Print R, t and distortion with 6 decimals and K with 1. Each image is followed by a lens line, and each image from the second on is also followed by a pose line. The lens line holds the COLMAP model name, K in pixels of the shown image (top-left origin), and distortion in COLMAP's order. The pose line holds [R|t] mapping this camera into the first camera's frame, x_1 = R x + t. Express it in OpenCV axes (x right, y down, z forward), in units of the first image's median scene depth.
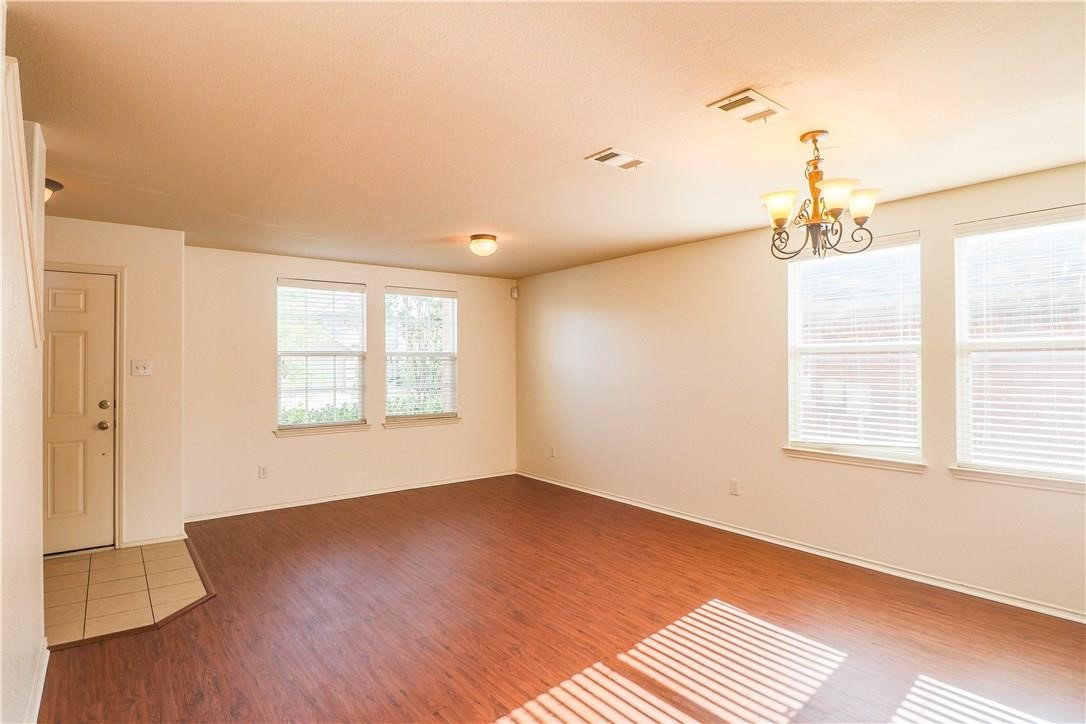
lens RADIAL K [[563.8, 0, 539.6], [0, 563.8, 359.4], [0, 0, 1]] dist [-0.003210, -0.001107]
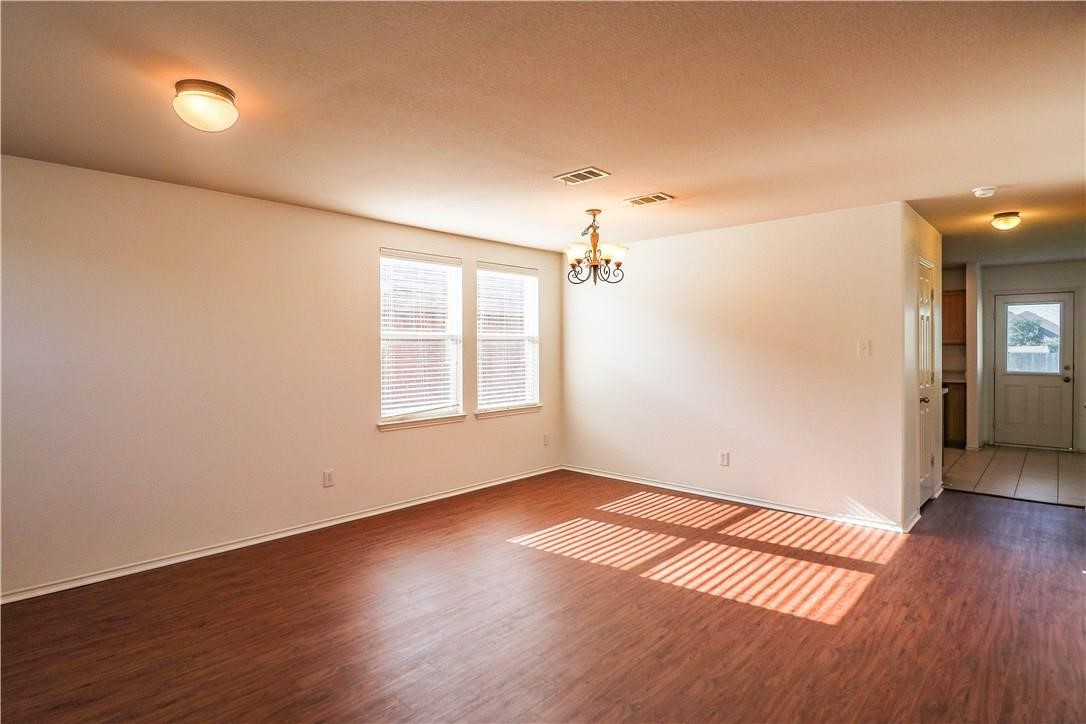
lens RADIAL K [[557.7, 0, 528.1], [0, 557.7, 349.4], [0, 0, 1]] dist [-0.007608, -0.000553]
pose [[-0.152812, 0.000073, 0.988255, -0.823500], [-0.006433, 0.999979, -0.001069, 0.011449], [-0.988234, -0.006521, -0.152808, 1.056967]]
